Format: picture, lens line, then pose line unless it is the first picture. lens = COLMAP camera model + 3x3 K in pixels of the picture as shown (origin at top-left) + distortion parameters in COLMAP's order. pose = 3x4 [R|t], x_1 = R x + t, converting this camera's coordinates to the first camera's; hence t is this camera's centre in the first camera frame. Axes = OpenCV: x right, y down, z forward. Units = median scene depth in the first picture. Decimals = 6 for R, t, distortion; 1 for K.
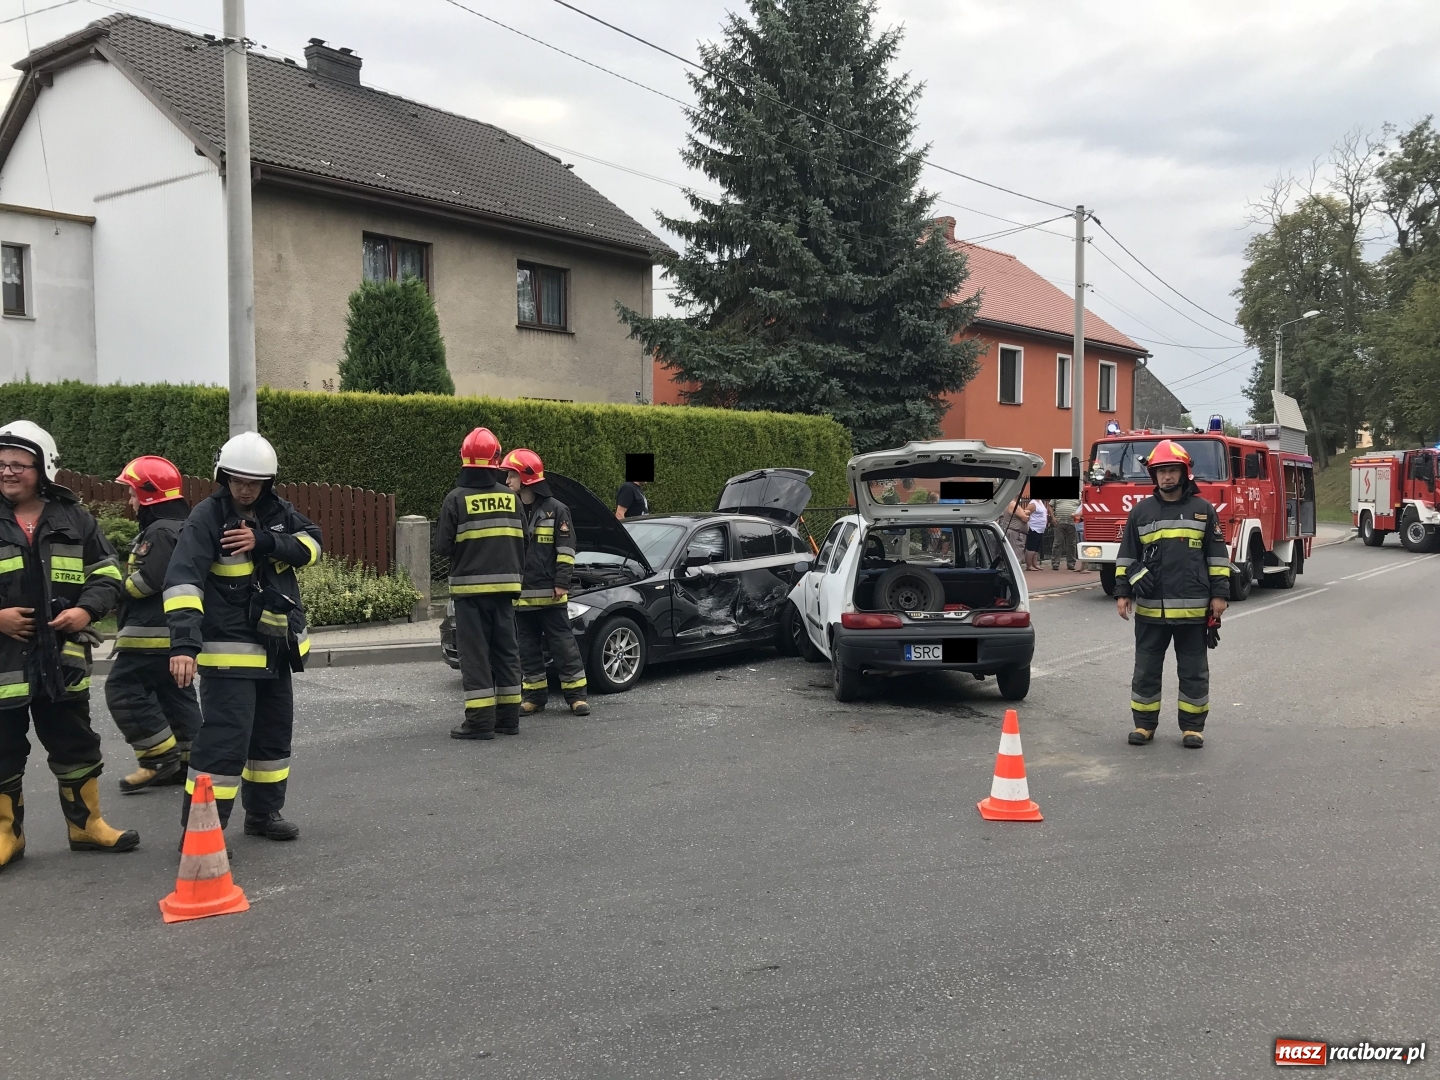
lens RADIAL K [[1172.5, 0, 703.1], [0, 1172.5, 536.1], [0, 0, 1]] dist [0.125018, -0.257872]
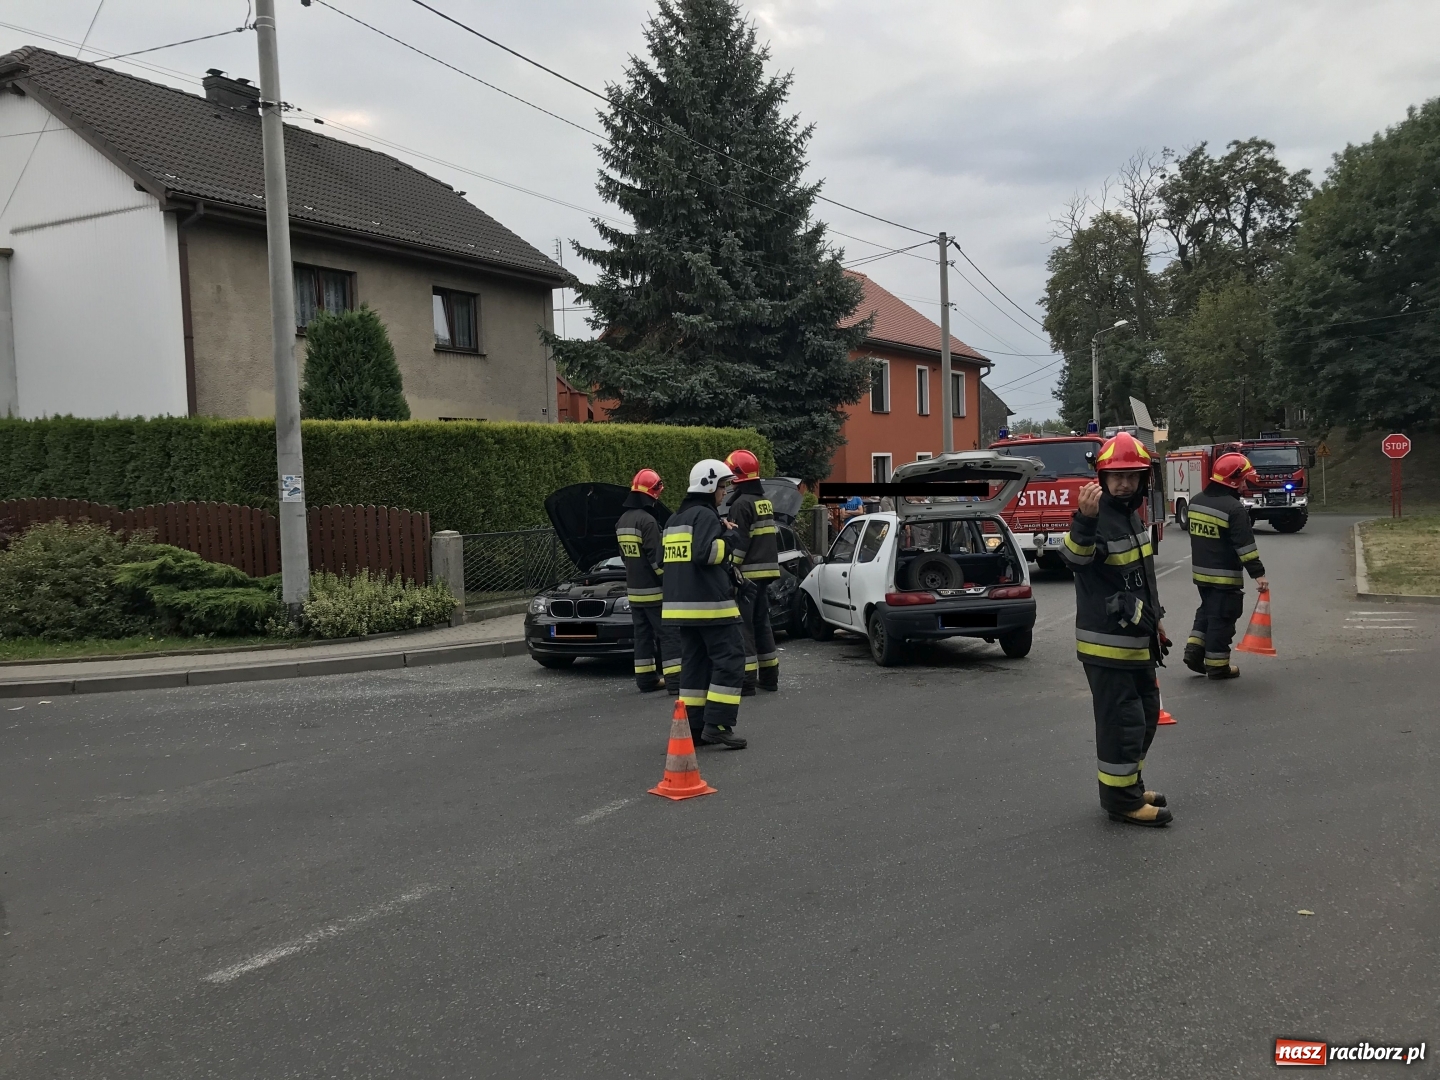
lens RADIAL K [[1172.5, 0, 703.1], [0, 1172.5, 536.1], [0, 0, 1]] dist [0.125018, -0.257872]
pose [[0.988522, -0.038914, 0.145981, -0.094602], [0.040141, 0.999179, -0.005468, 0.001789], [-0.145648, 0.011265, 0.989272, -0.071959]]
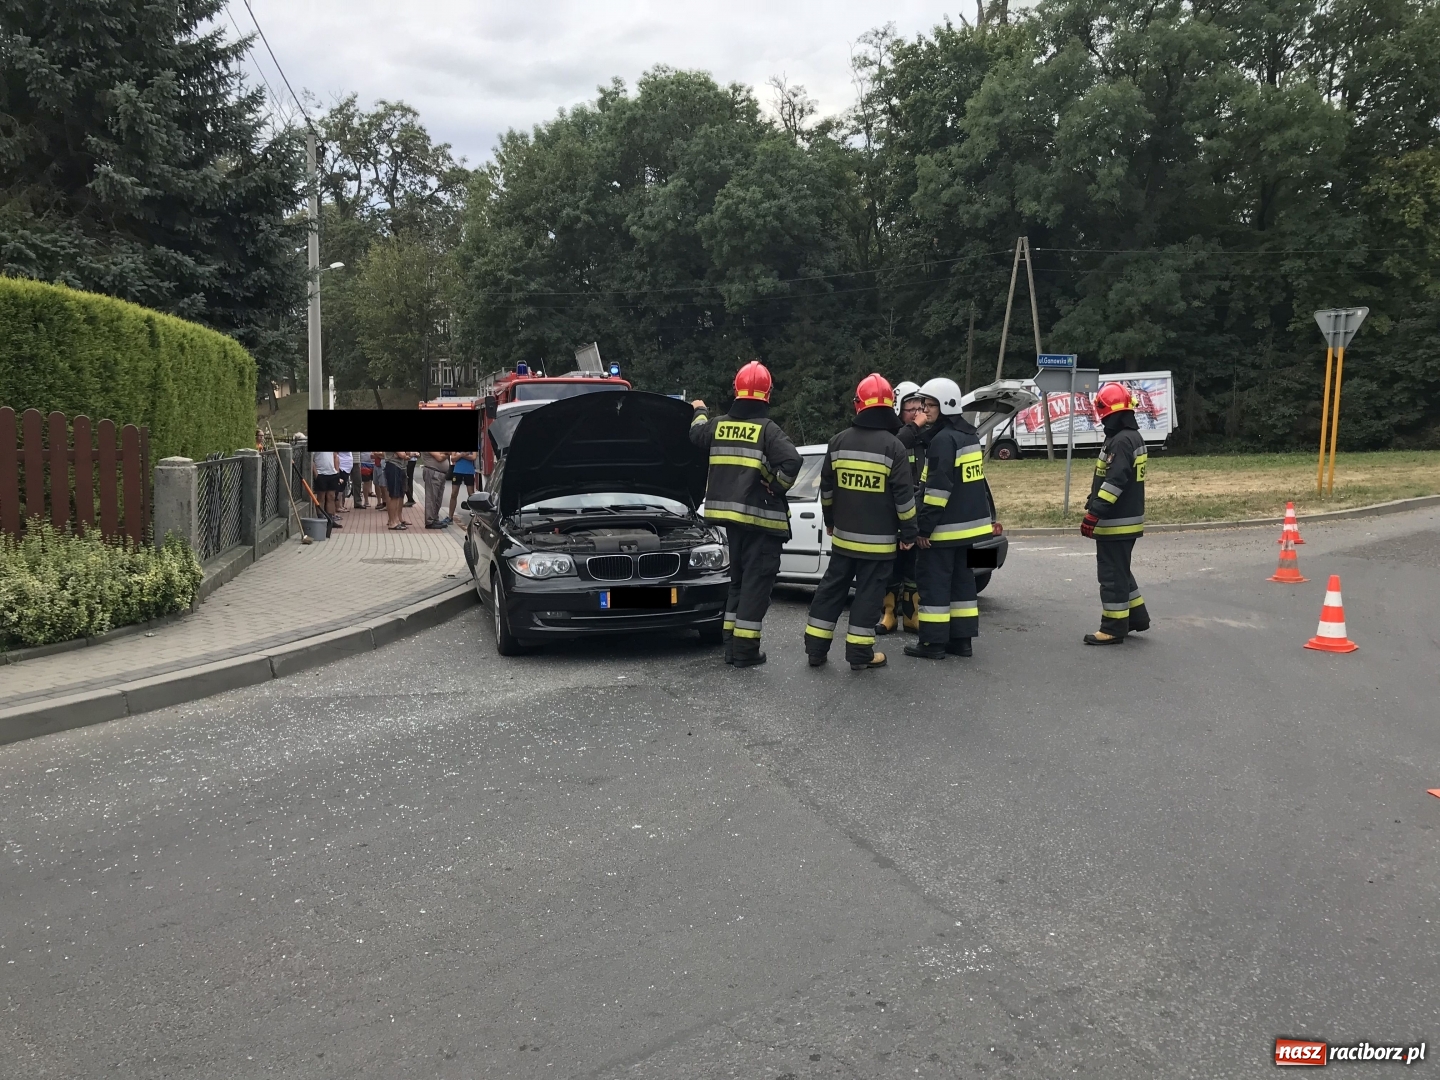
lens RADIAL K [[1177.9, 0, 722.6], [0, 1177.9, 543.7], [0, 0, 1]] dist [0.011053, 0.012705]
pose [[0.601278, -0.074313, 0.795577, -0.337216], [0.030181, 0.997068, 0.070323, -0.003376], [-0.798470, -0.018272, 0.601758, 0.185003]]
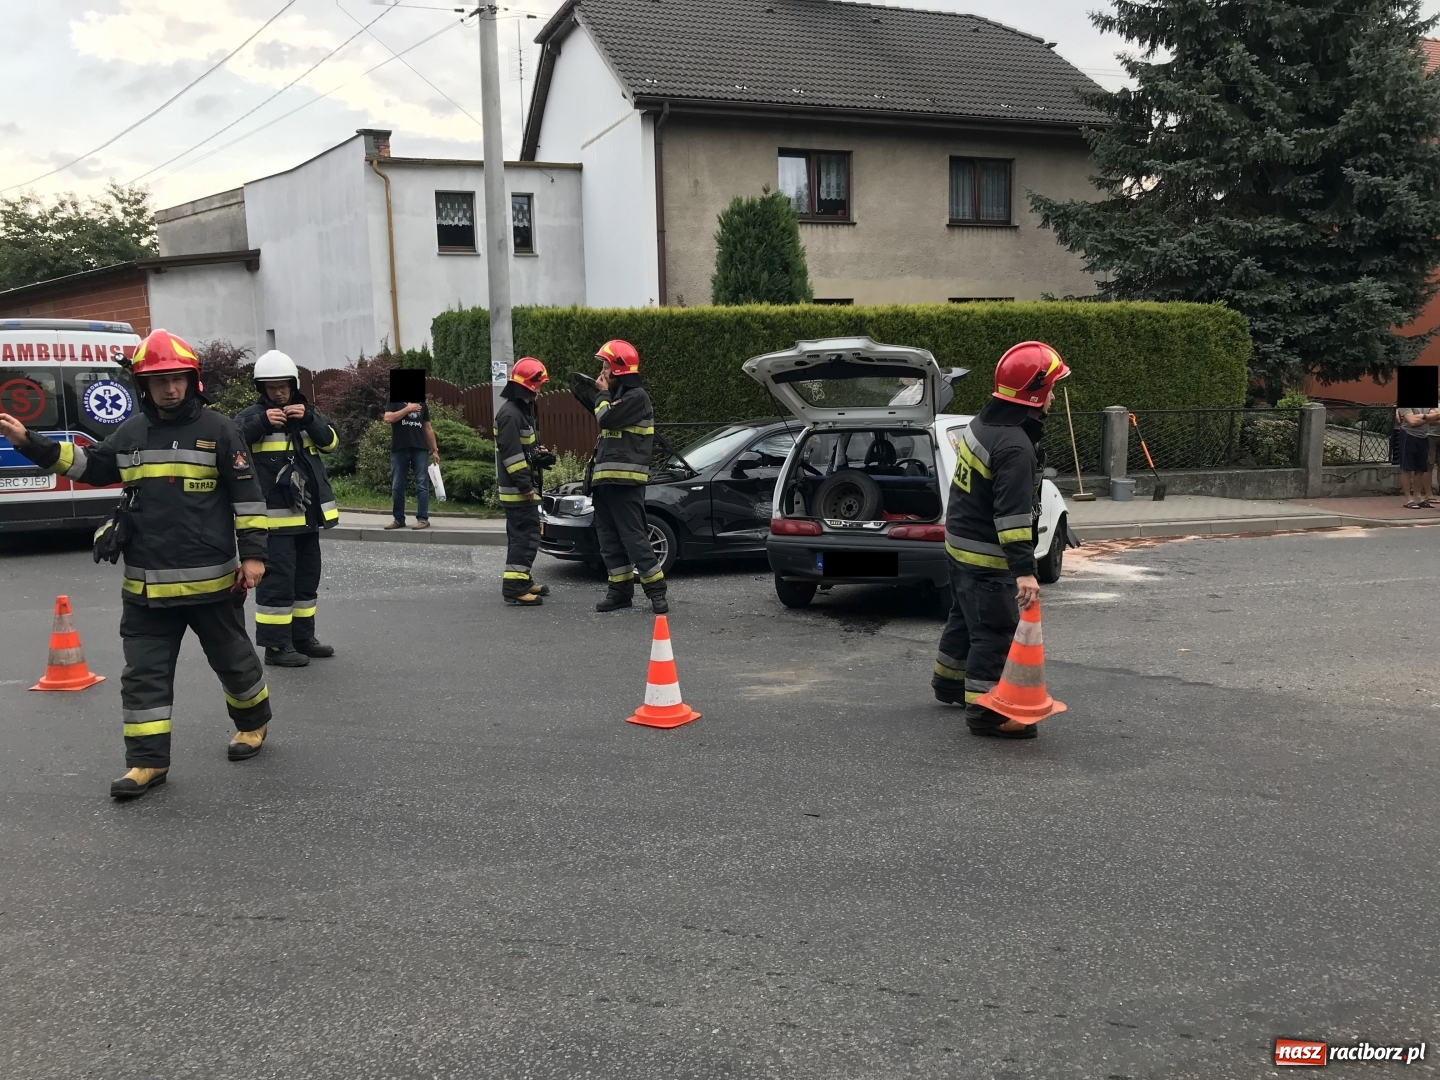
lens RADIAL K [[1177.9, 0, 722.6], [0, 1177.9, 543.7], [0, 0, 1]] dist [0.011053, 0.012705]
pose [[0.859143, 0.053530, -0.508929, 0.224135], [-0.008373, 0.995851, 0.090610, -0.001013], [0.511668, -0.073585, 0.856027, 0.050107]]
